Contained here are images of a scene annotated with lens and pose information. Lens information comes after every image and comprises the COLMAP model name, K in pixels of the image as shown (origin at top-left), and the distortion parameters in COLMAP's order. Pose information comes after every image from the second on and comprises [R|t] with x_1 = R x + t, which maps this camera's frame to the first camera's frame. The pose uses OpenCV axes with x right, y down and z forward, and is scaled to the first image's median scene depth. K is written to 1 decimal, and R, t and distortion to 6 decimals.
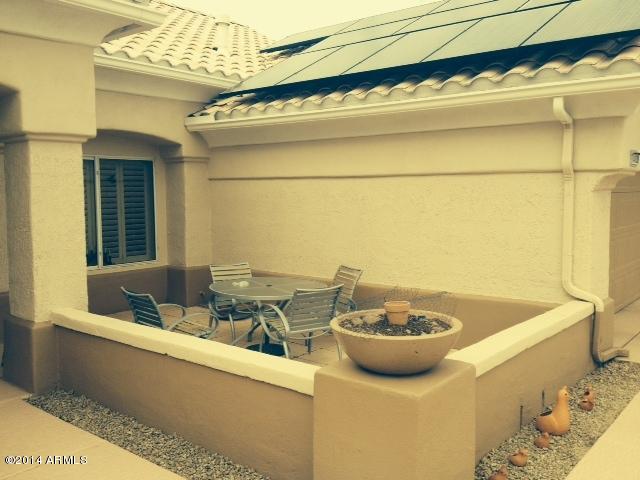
lens RADIAL K [[603.6, 0, 320.0], [0, 603.6, 240.0], [0, 0, 1]] dist [0.130576, -0.292427]
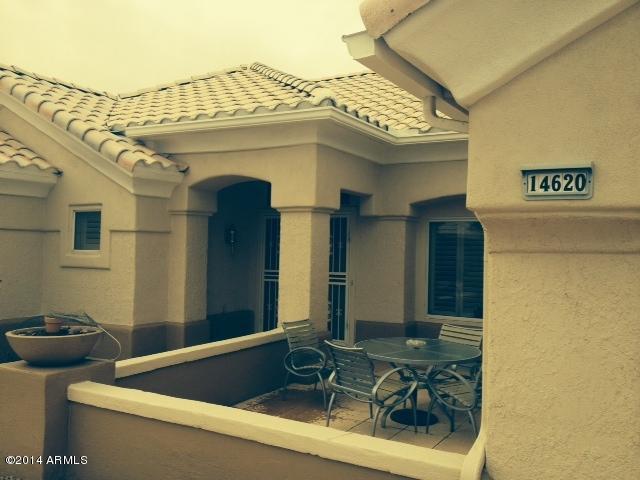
lens RADIAL K [[603.6, 0, 320.0], [0, 603.6, 240.0], [0, 0, 1]] dist [0.130576, -0.292427]
pose [[0.157416, -0.006159, -0.987513, 0.636296], [-0.102358, 0.994493, -0.022519, -0.042947], [0.982213, 0.104624, 0.155919, 0.522084]]
